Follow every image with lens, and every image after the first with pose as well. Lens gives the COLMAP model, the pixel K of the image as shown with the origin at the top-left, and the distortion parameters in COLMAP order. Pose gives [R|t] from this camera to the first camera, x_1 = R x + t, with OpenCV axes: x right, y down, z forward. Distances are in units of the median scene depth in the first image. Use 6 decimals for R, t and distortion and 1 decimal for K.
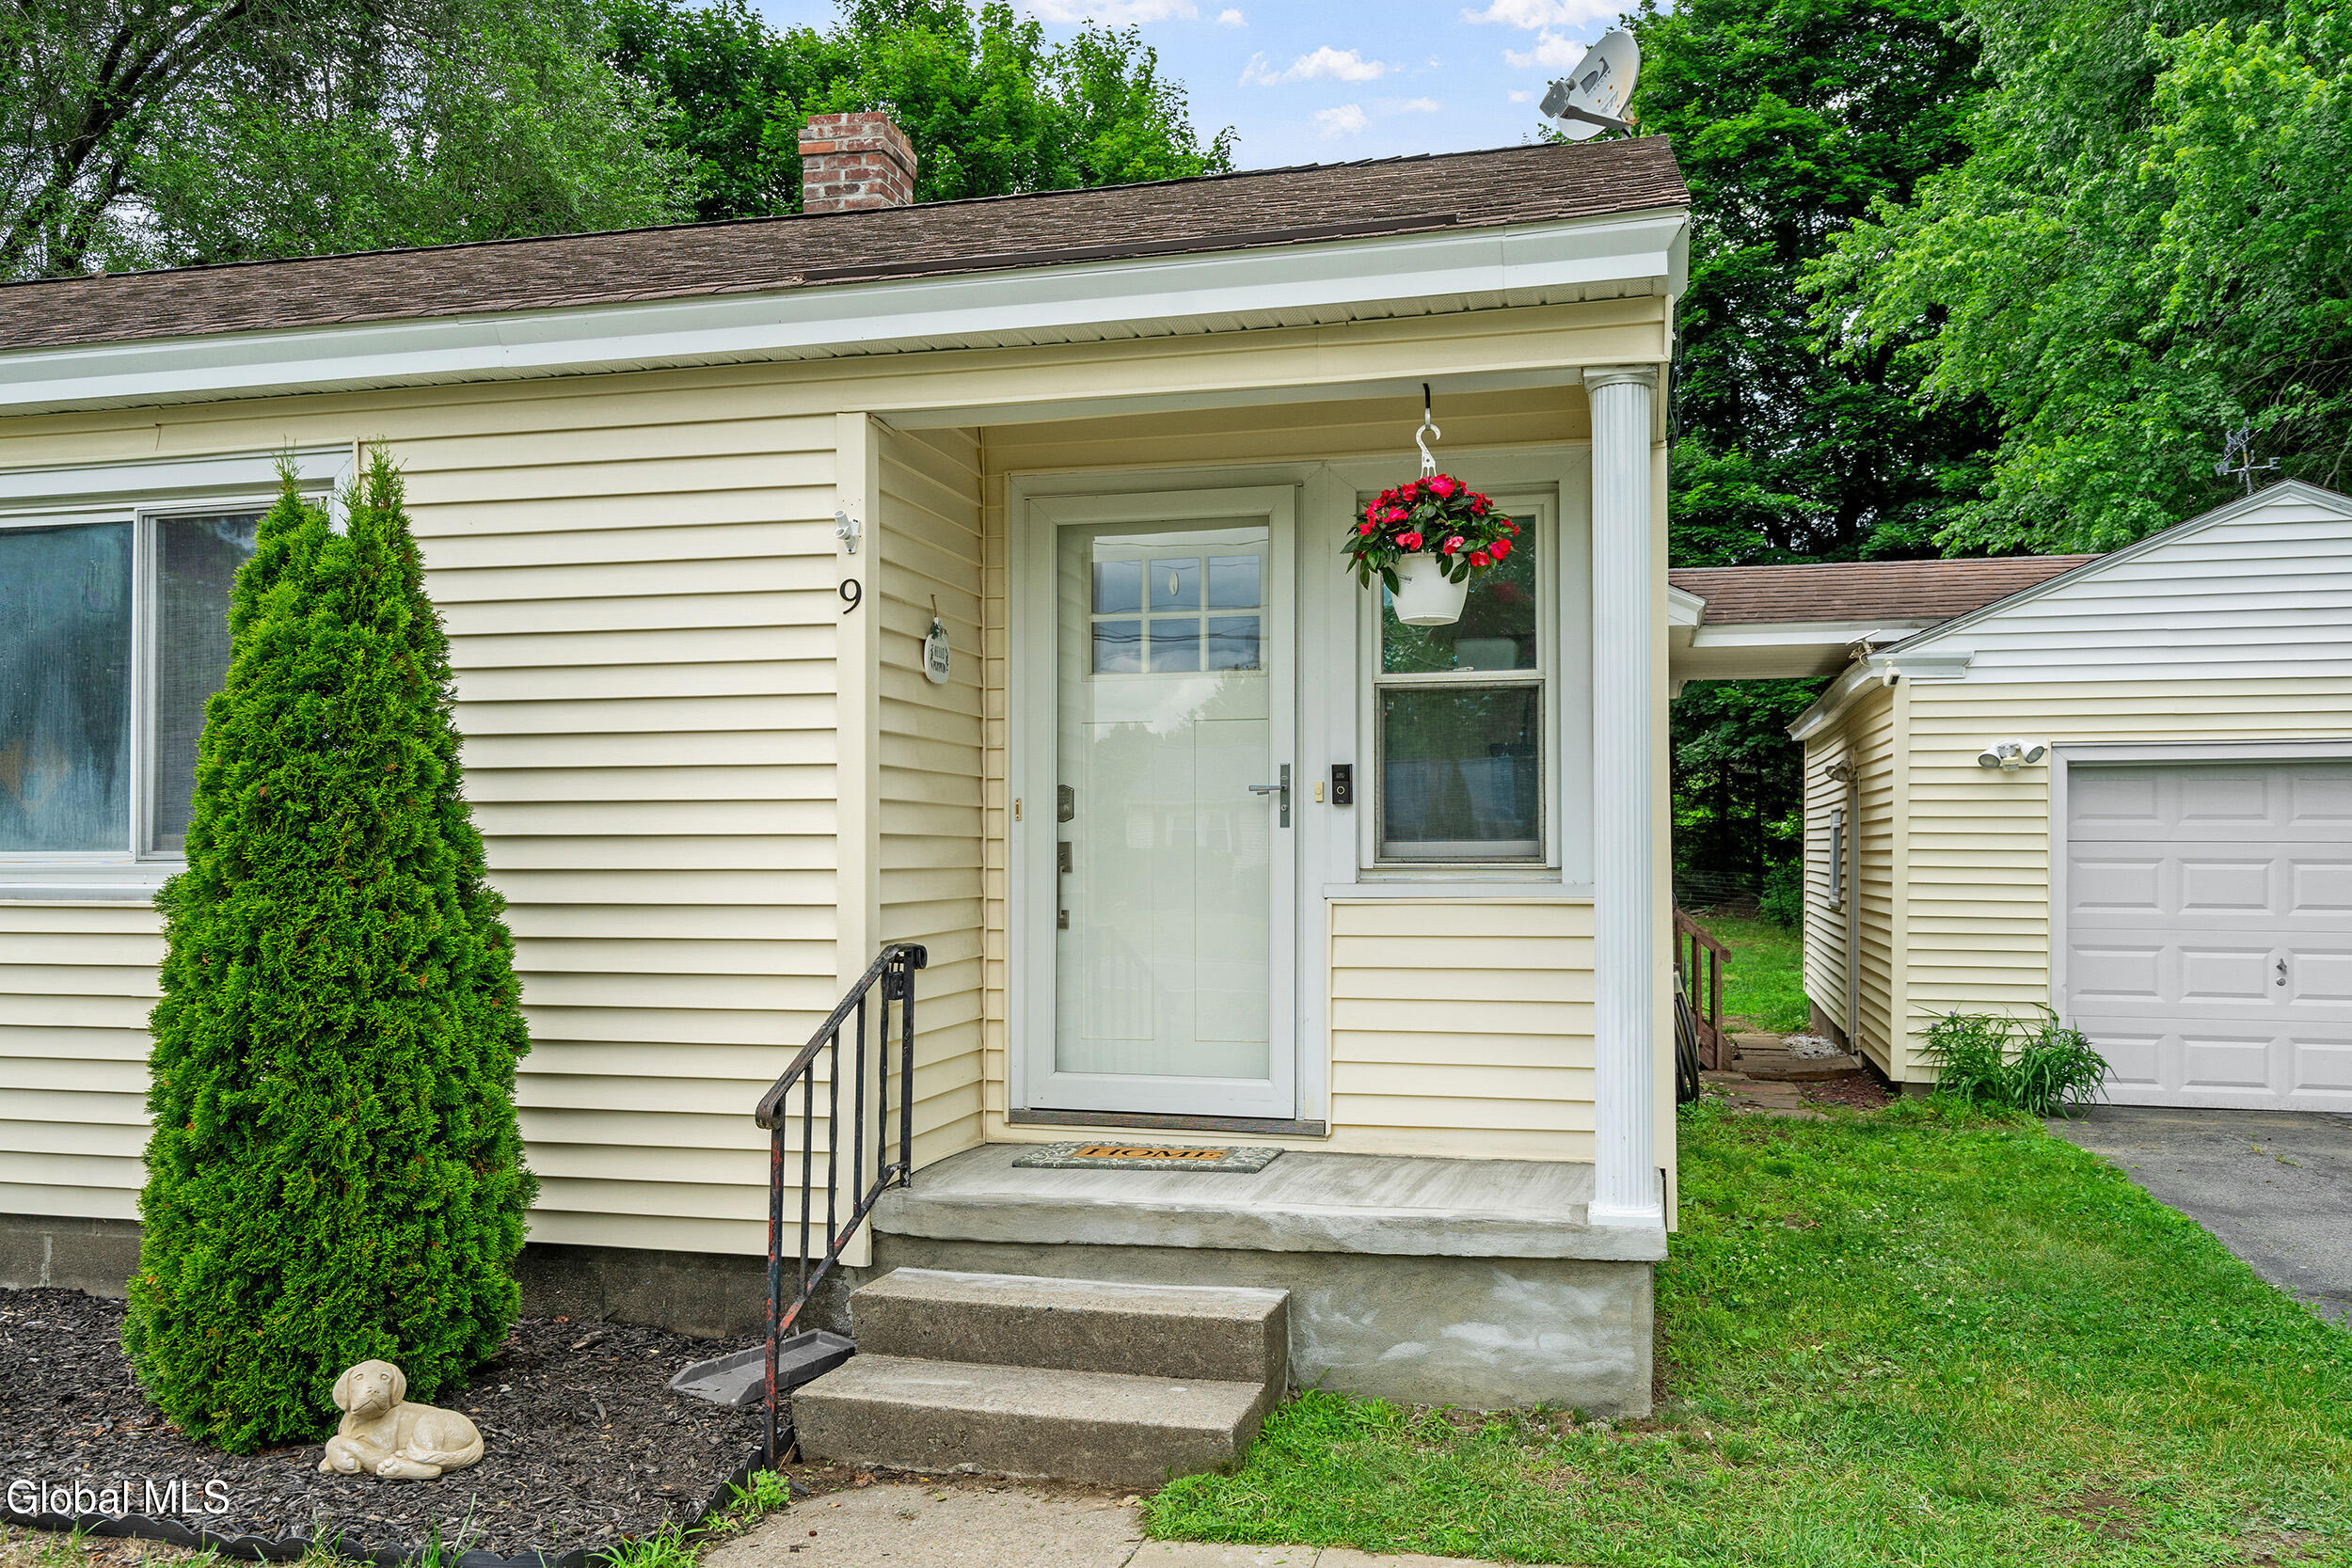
lens RADIAL K [[1914.7, 0, 1176.0], [0, 1914.7, 776.9], [0, 0, 1]] dist [0.013975, -0.006247]
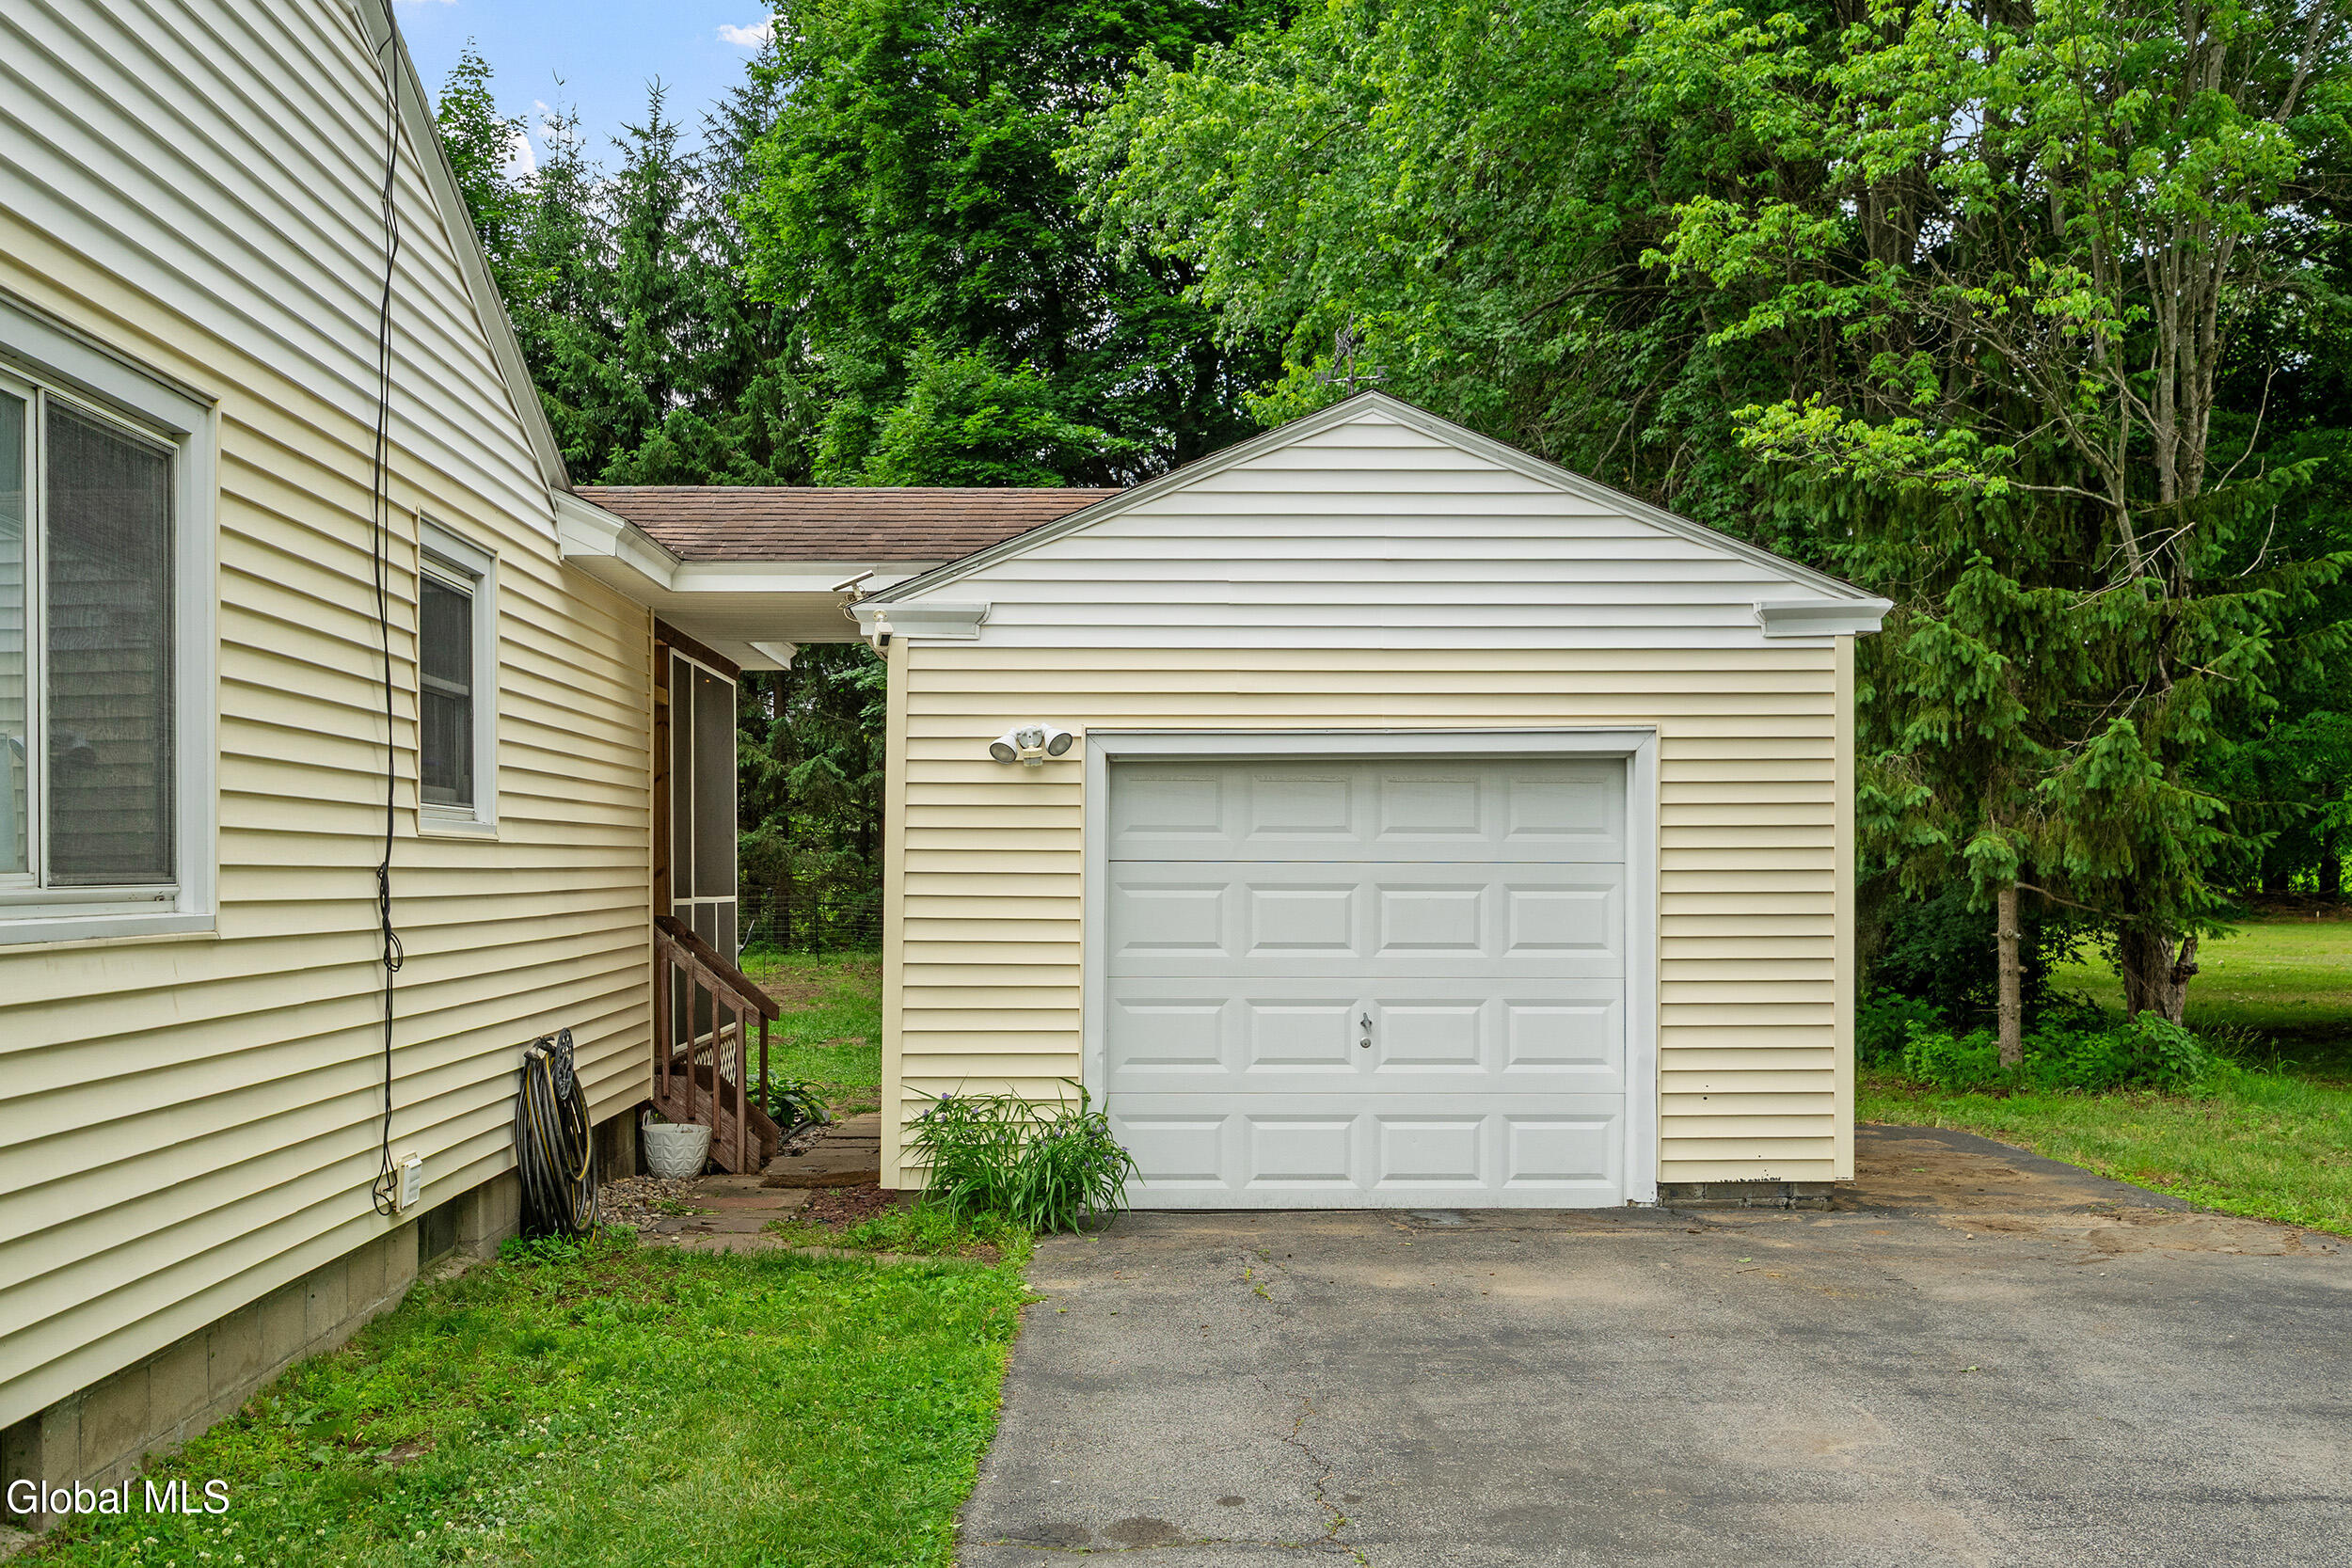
lens RADIAL K [[2343.4, 0, 1175.1], [0, 2343.4, 794.4], [0, 0, 1]] dist [0.011953, 0.000000]
pose [[0.964135, 0.007556, 0.265306, 0.247183], [-0.009473, 0.999937, 0.005948, 0.001907], [-0.265244, -0.008248, 0.964146, 0.111825]]
